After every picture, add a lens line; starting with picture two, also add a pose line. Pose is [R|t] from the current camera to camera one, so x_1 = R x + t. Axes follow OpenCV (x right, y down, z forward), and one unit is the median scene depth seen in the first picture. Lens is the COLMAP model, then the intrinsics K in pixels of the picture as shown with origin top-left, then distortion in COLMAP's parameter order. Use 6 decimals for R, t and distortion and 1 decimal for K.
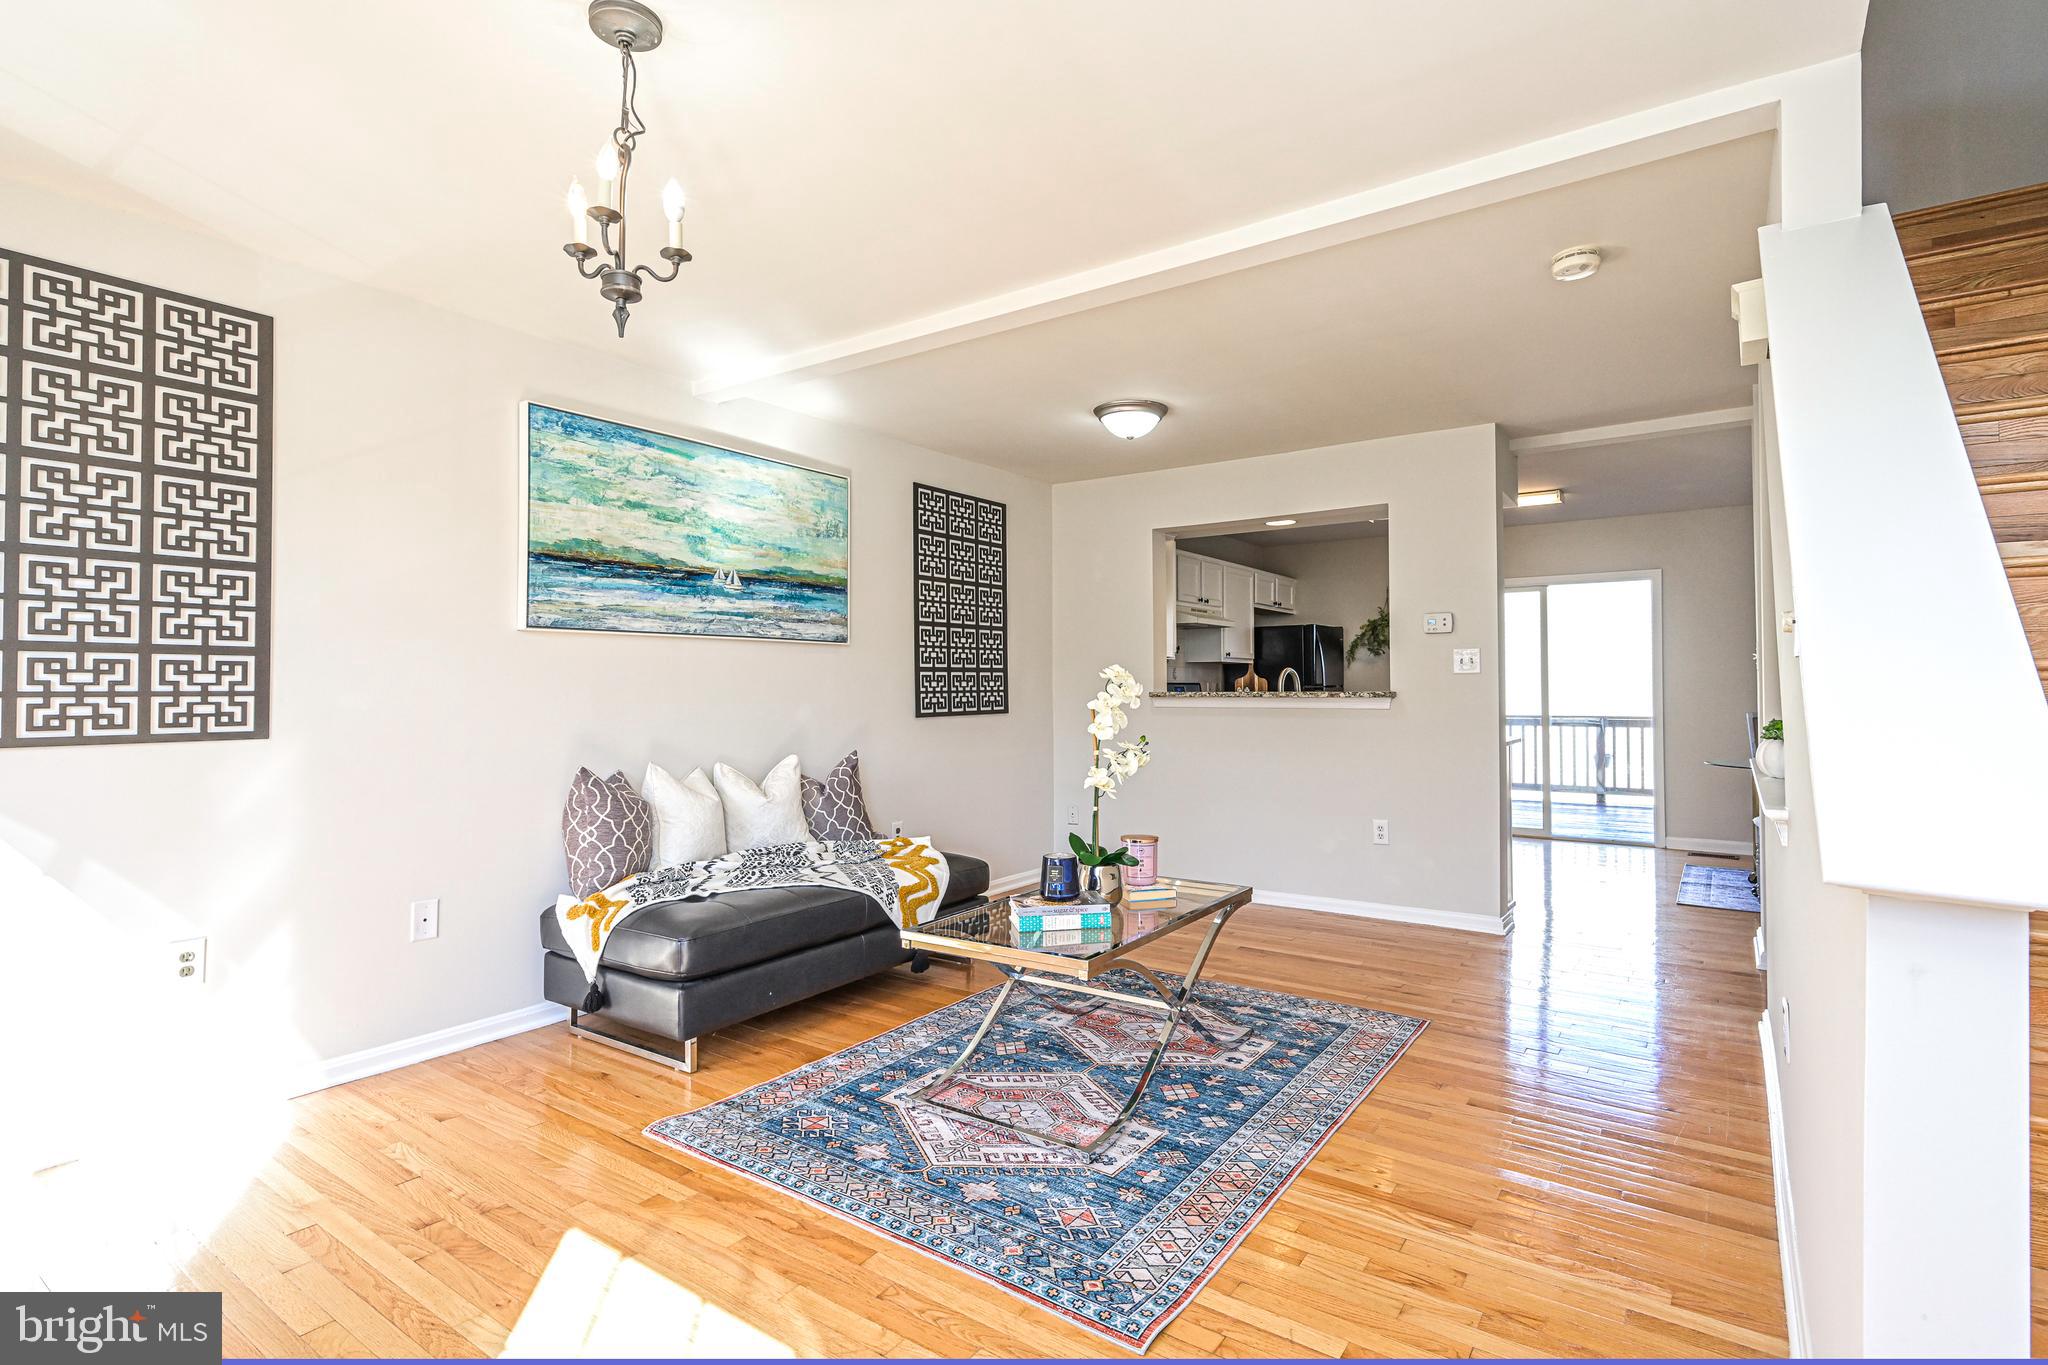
lens RADIAL K [[994.2, 0, 1018.0], [0, 994.2, 674.5], [0, 0, 1]] dist [-0.002393, 0.000242]
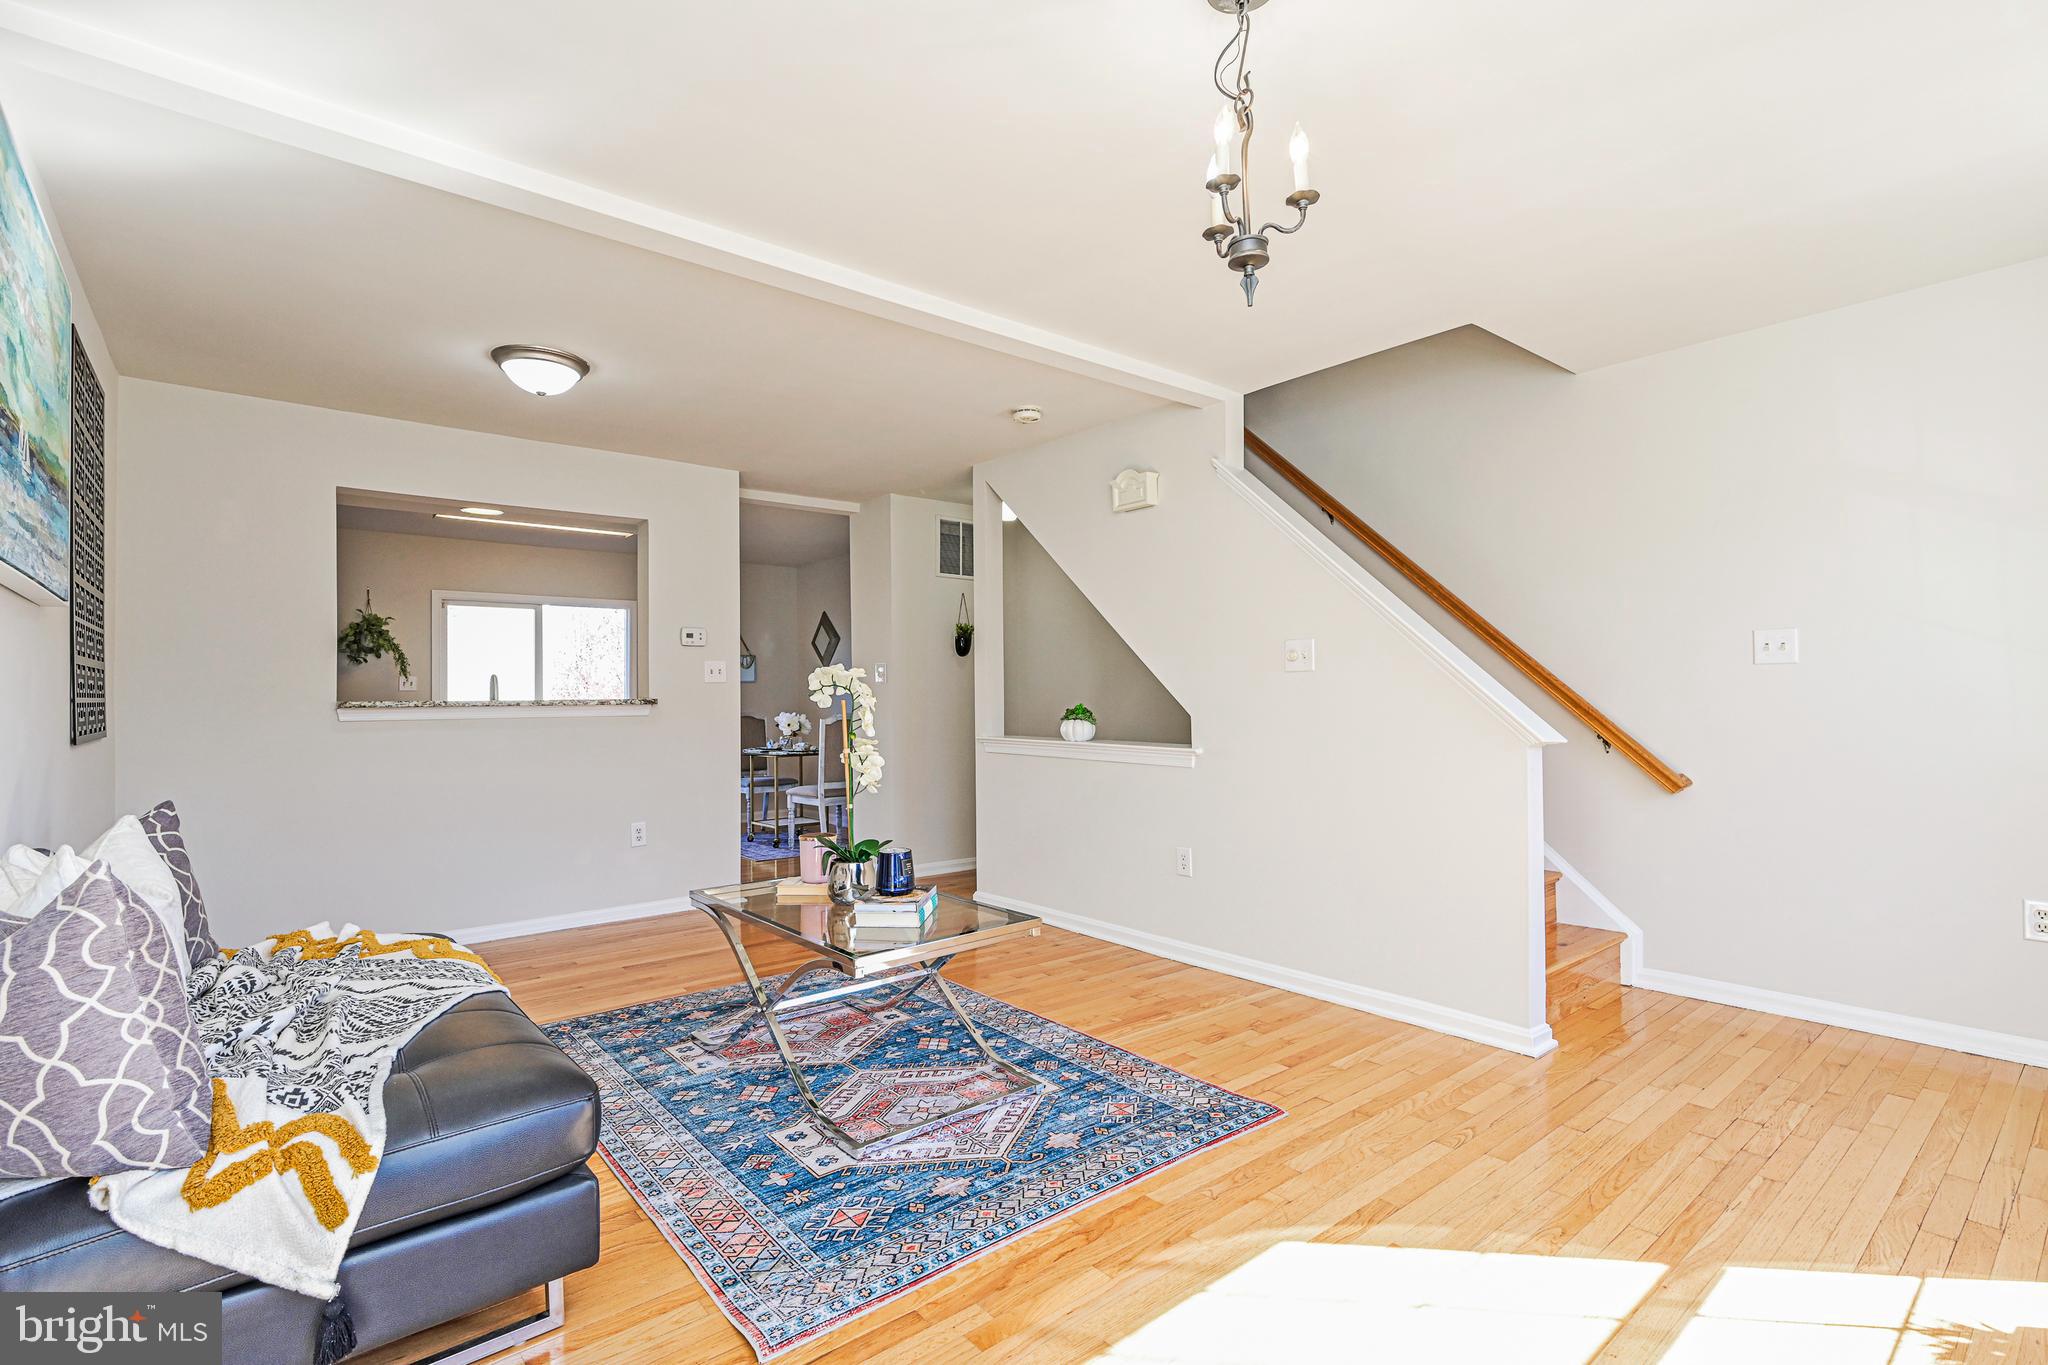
lens RADIAL K [[953.3, 0, 1022.1], [0, 953.3, 686.9], [0, 0, 1]] dist [-0.001342, 0.000175]
pose [[0.257754, 0.012602, 0.966128, -0.728698], [-0.002833, 0.999920, -0.012287, 0.023306], [-0.966206, 0.000430, 0.257770, 0.526724]]
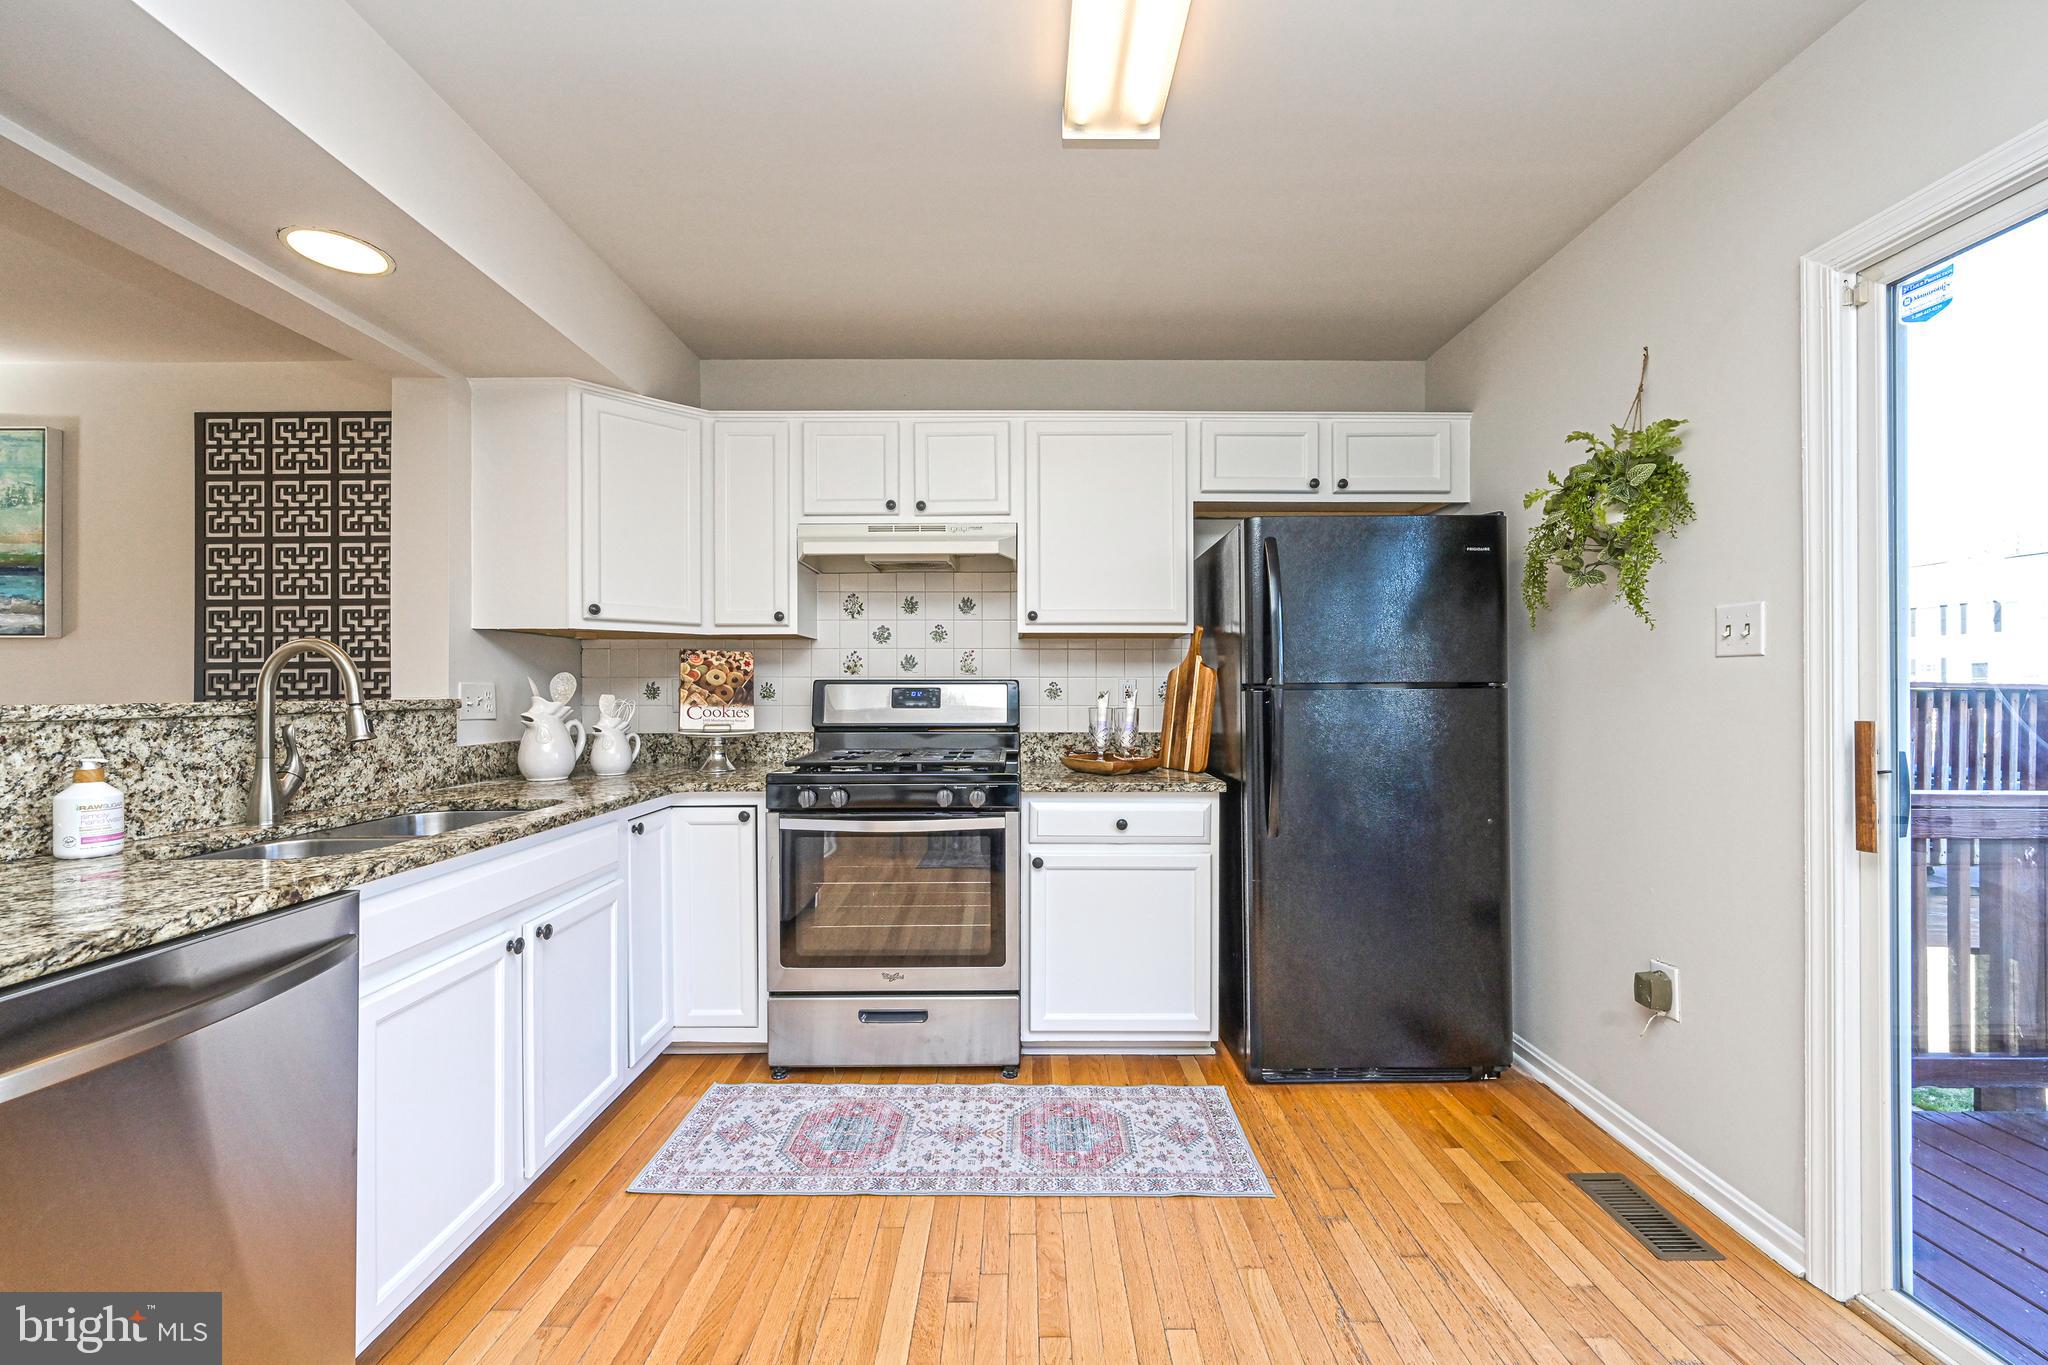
lens RADIAL K [[802.4, 0, 1024.8], [0, 802.4, 685.9], [0, 0, 1]] dist [-0.001376, 0.000069]
pose [[0.587883, -0.003988, -0.808936, 1.116497], [0.012291, 0.999916, 0.004003, 0.021602], [0.808853, -0.012296, 0.587883, 1.737896]]
